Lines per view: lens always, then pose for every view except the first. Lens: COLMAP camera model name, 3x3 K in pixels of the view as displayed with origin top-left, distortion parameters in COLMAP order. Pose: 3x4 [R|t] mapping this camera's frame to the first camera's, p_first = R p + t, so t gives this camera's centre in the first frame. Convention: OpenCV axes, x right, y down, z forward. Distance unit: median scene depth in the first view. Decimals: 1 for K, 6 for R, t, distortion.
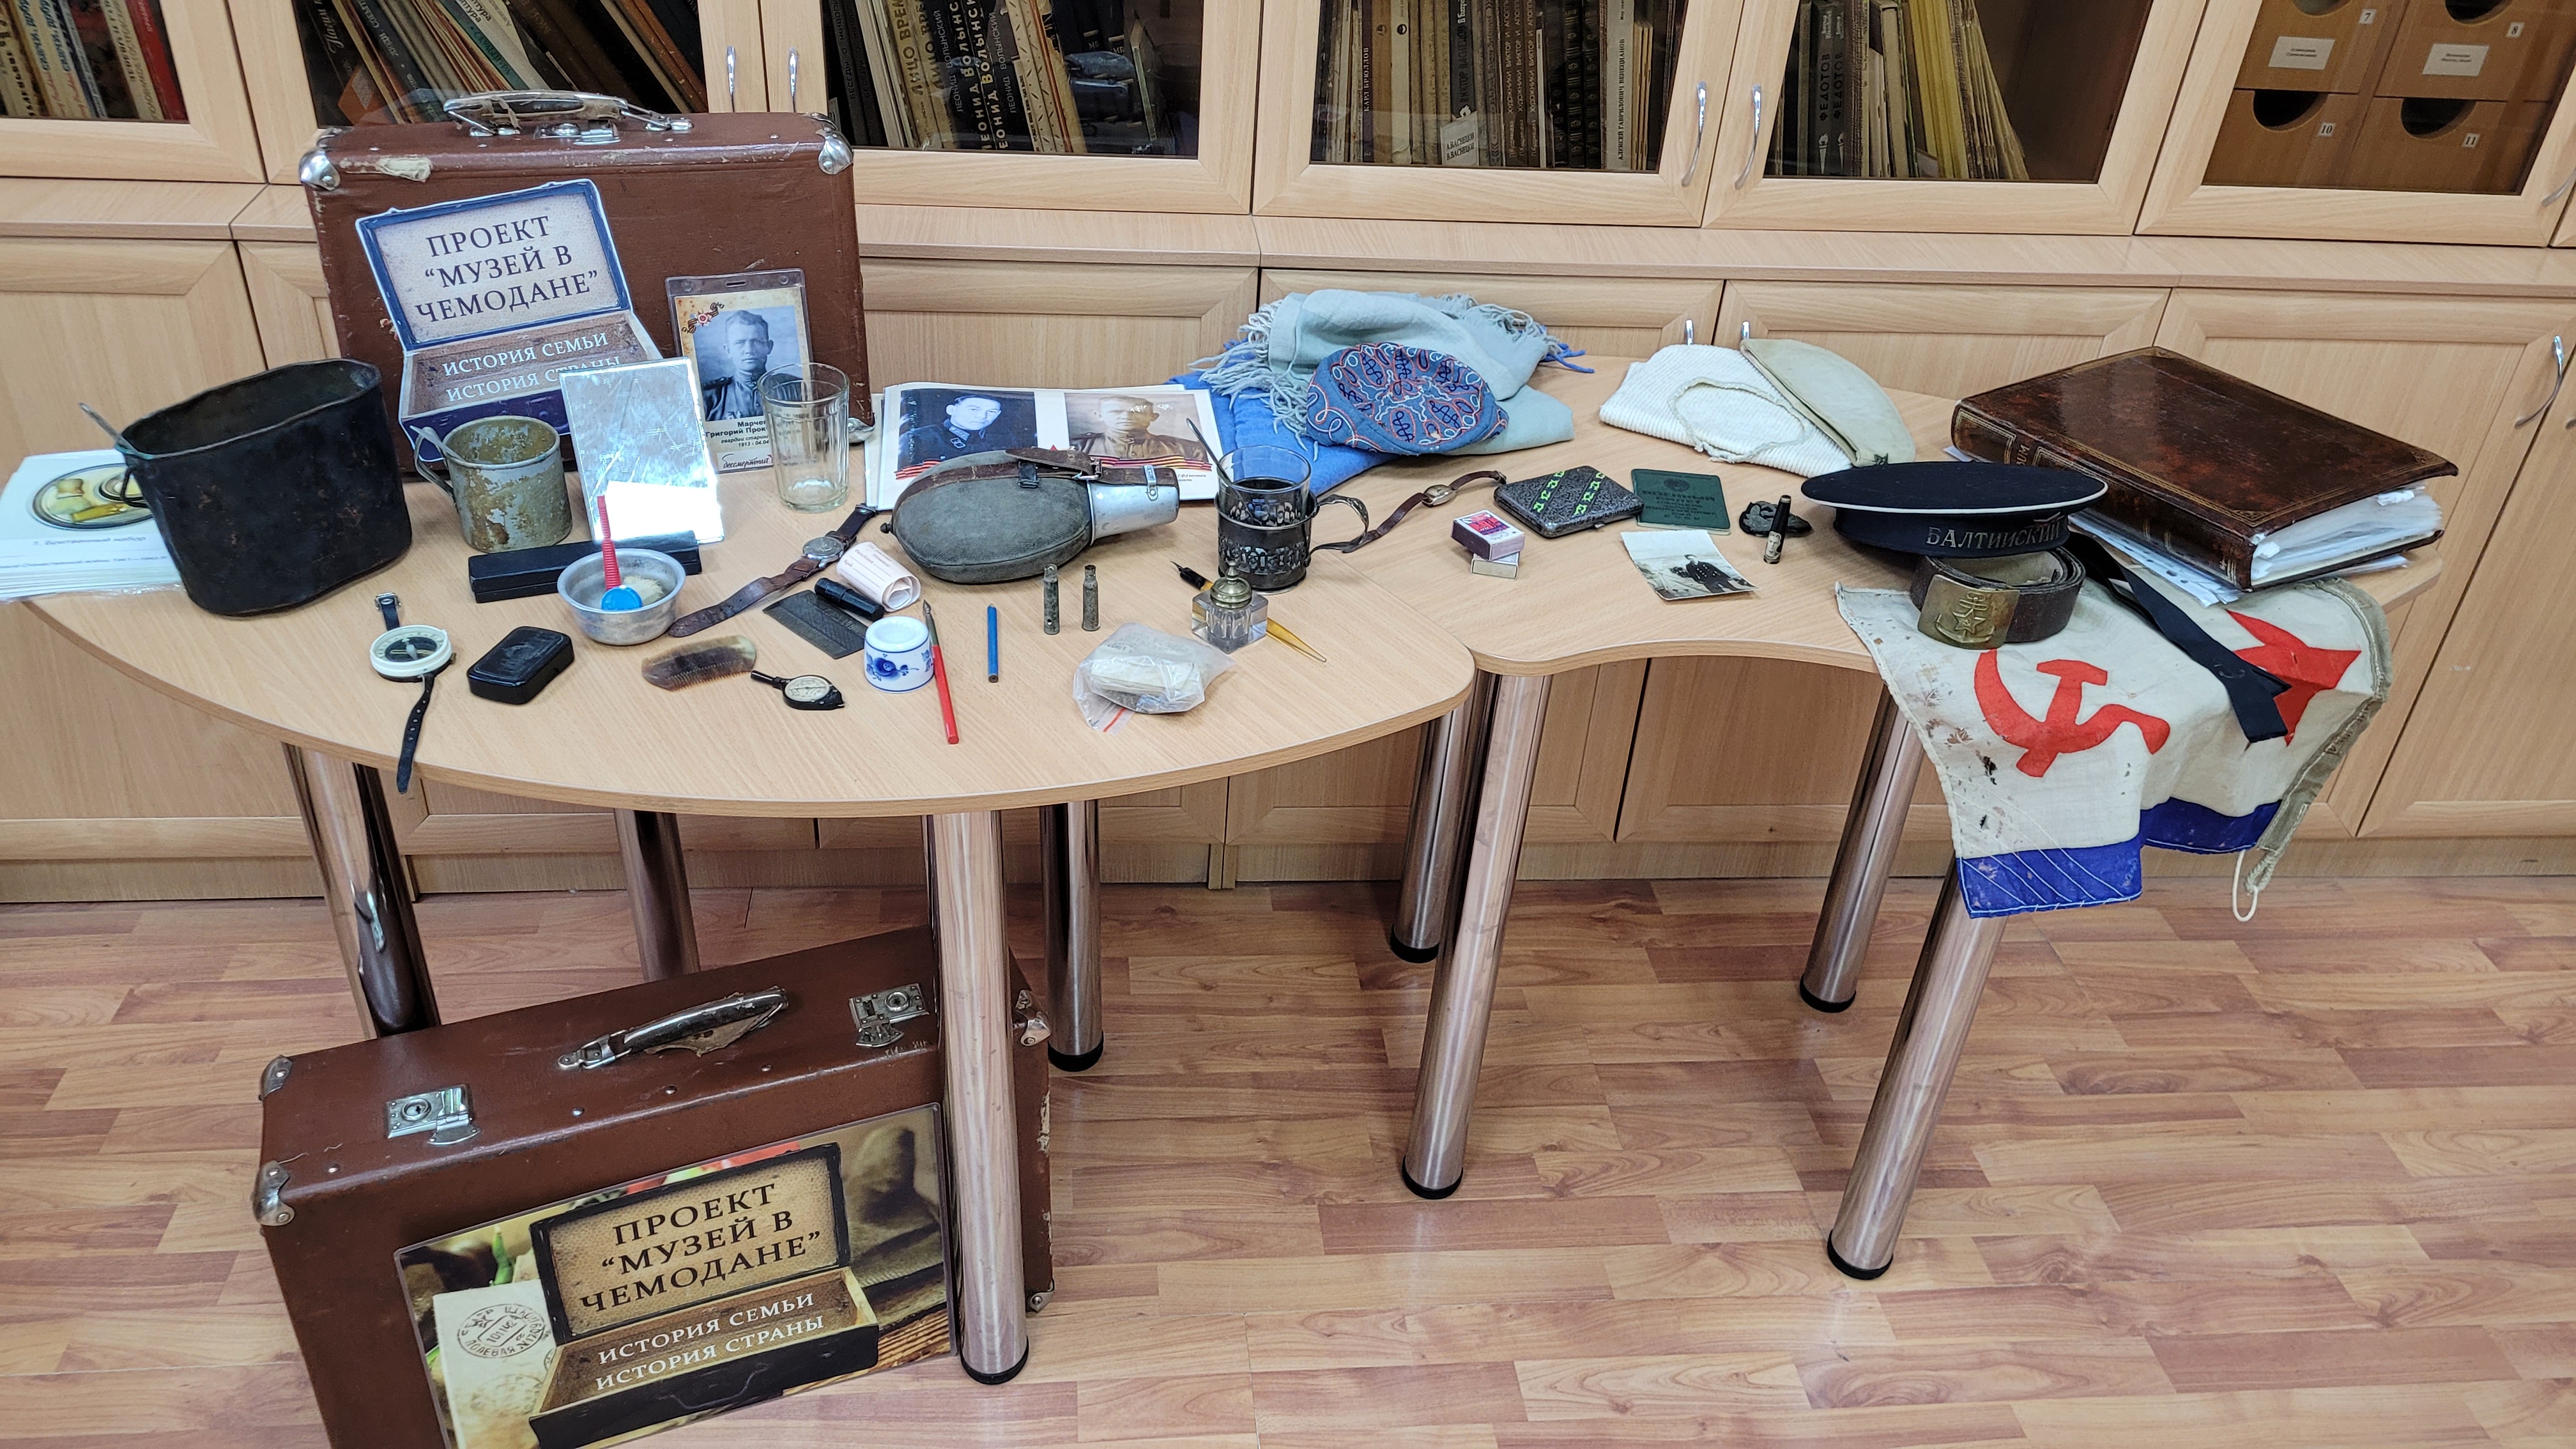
lens RADIAL K [[1921.6, 0, 1302.7], [0, 1921.6, 723.6], [0, 0, 1]] dist [0.080597, -0.087990]
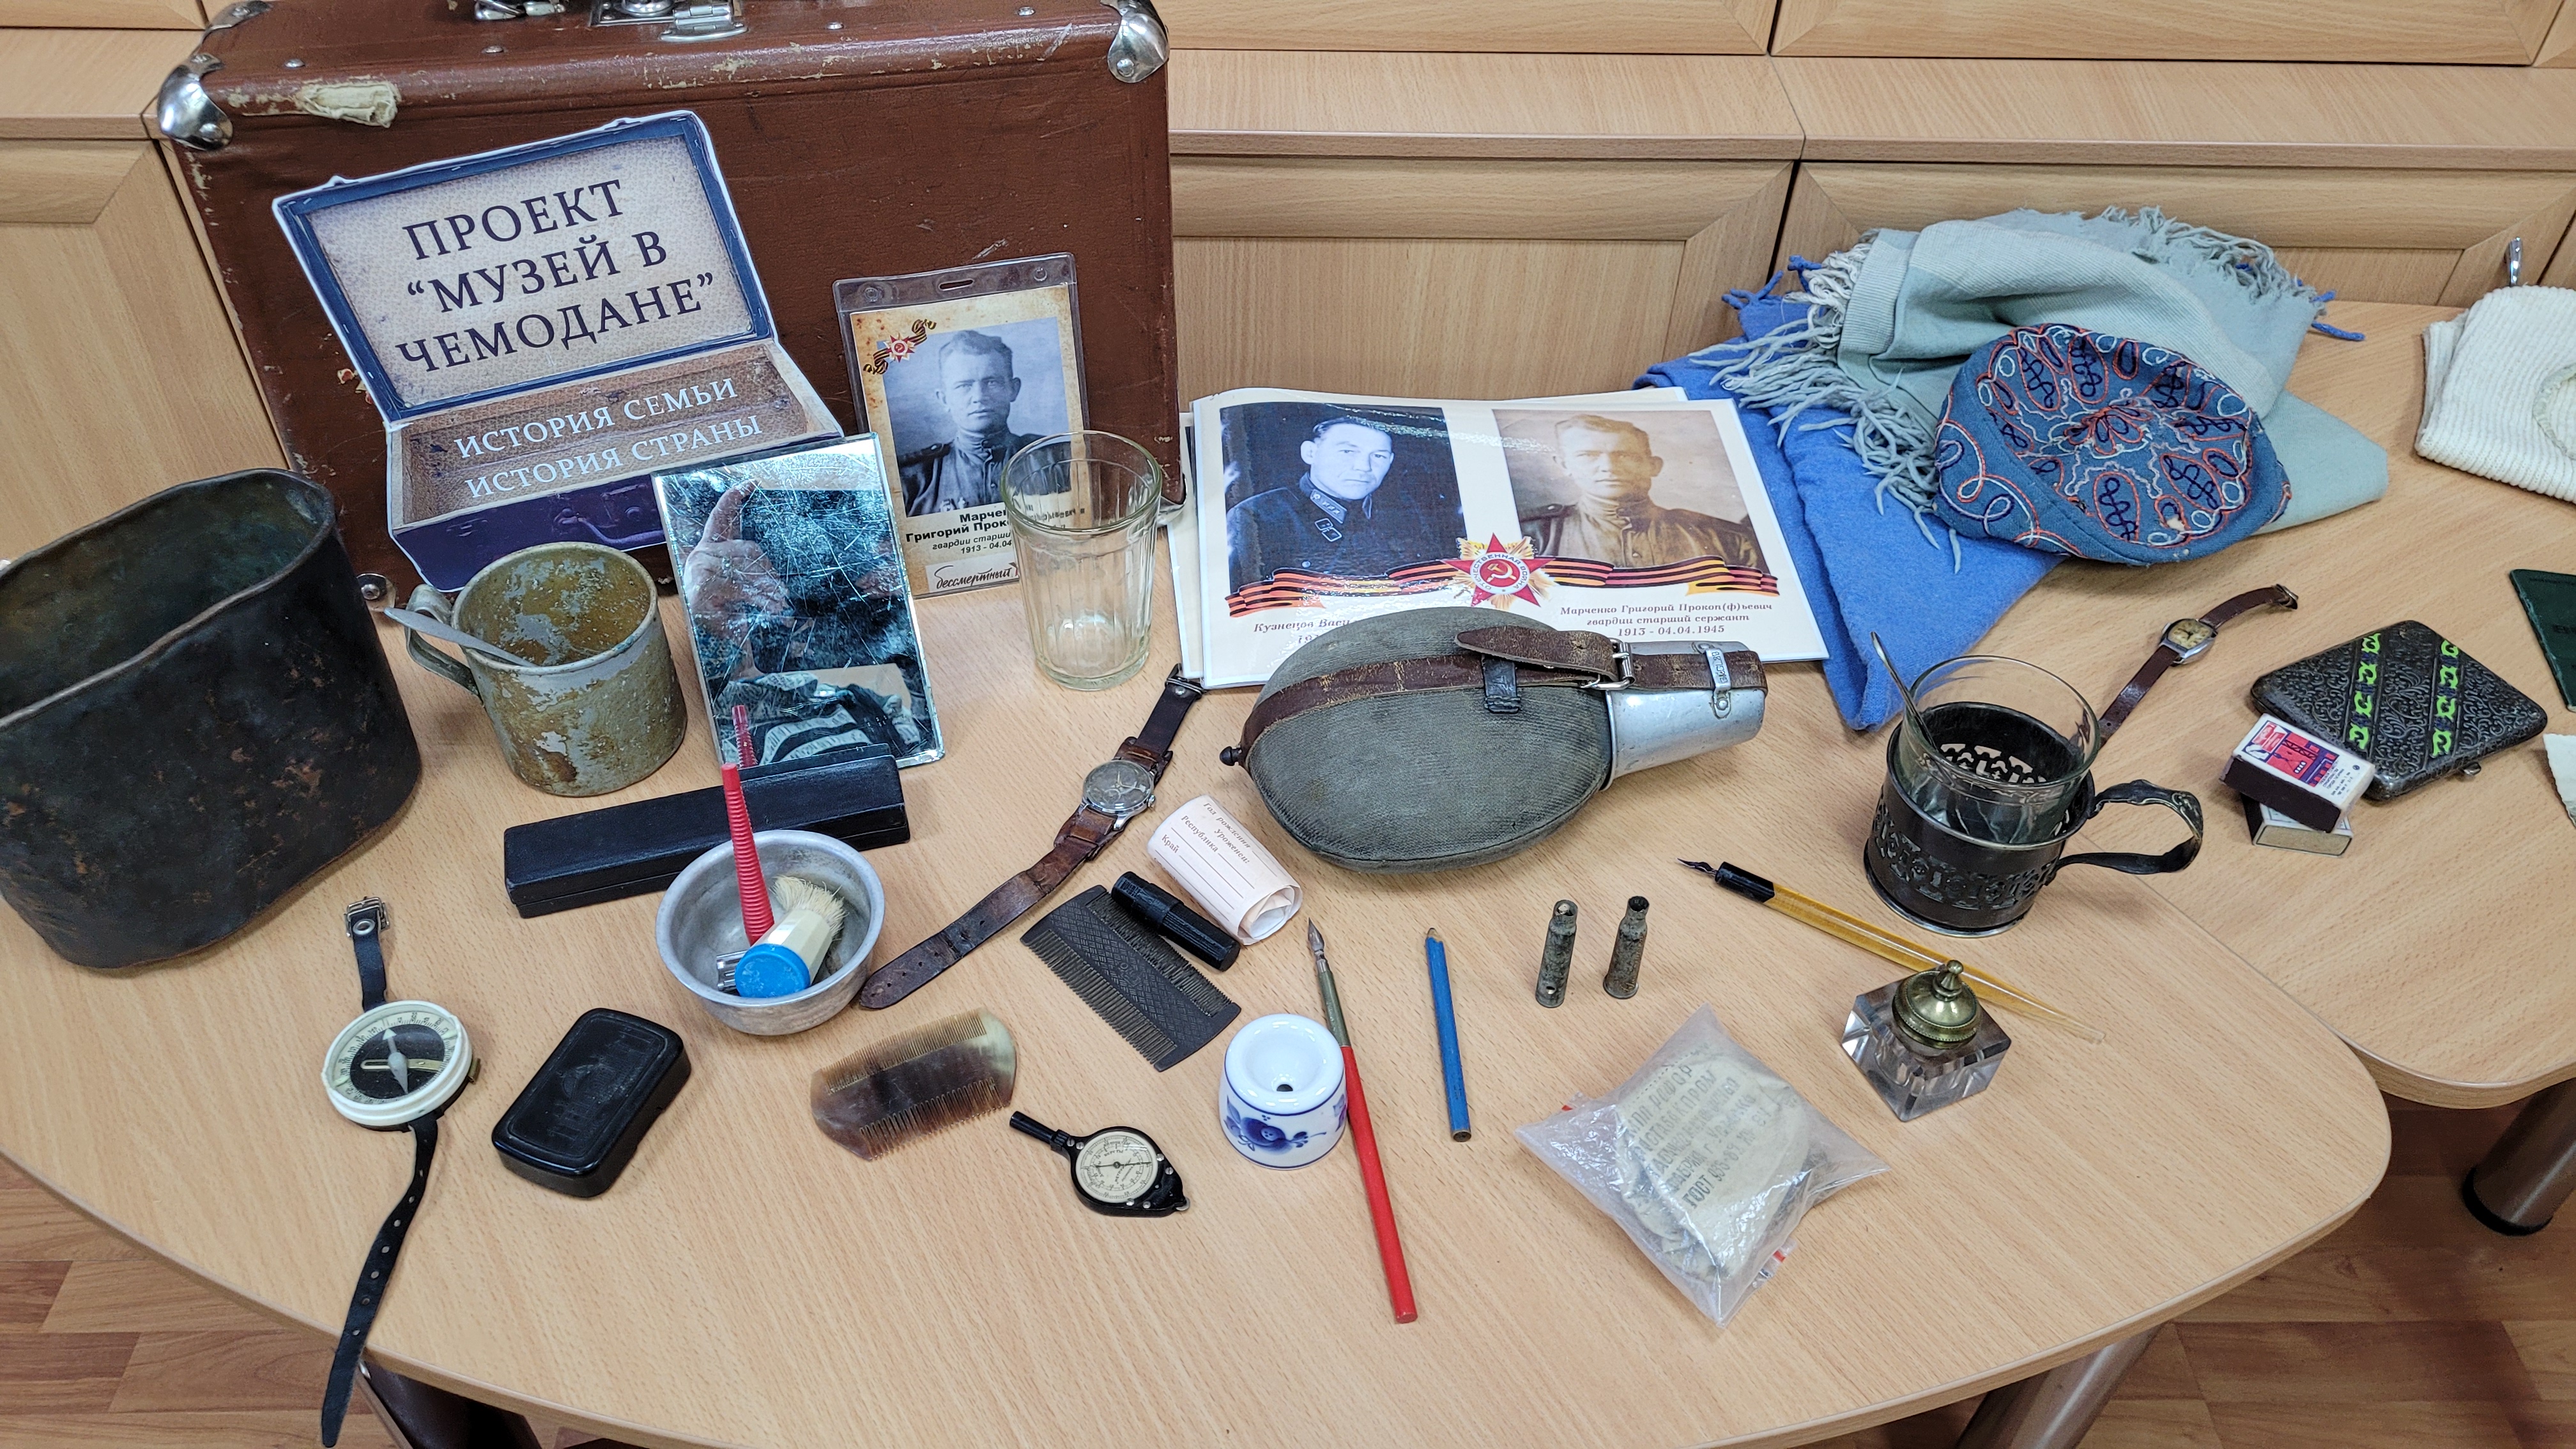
lens RADIAL K [[1919.6, 0, 1288.0], [0, 1919.6, 724.5], [0, 0, 1]] dist [0.056094, -0.056920]
pose [[0.996116, 0.026808, -0.083866, -0.151806], [-0.012192, 0.985342, 0.170153, -0.202092], [0.087198, -0.168470, 0.981842, 0.456908]]
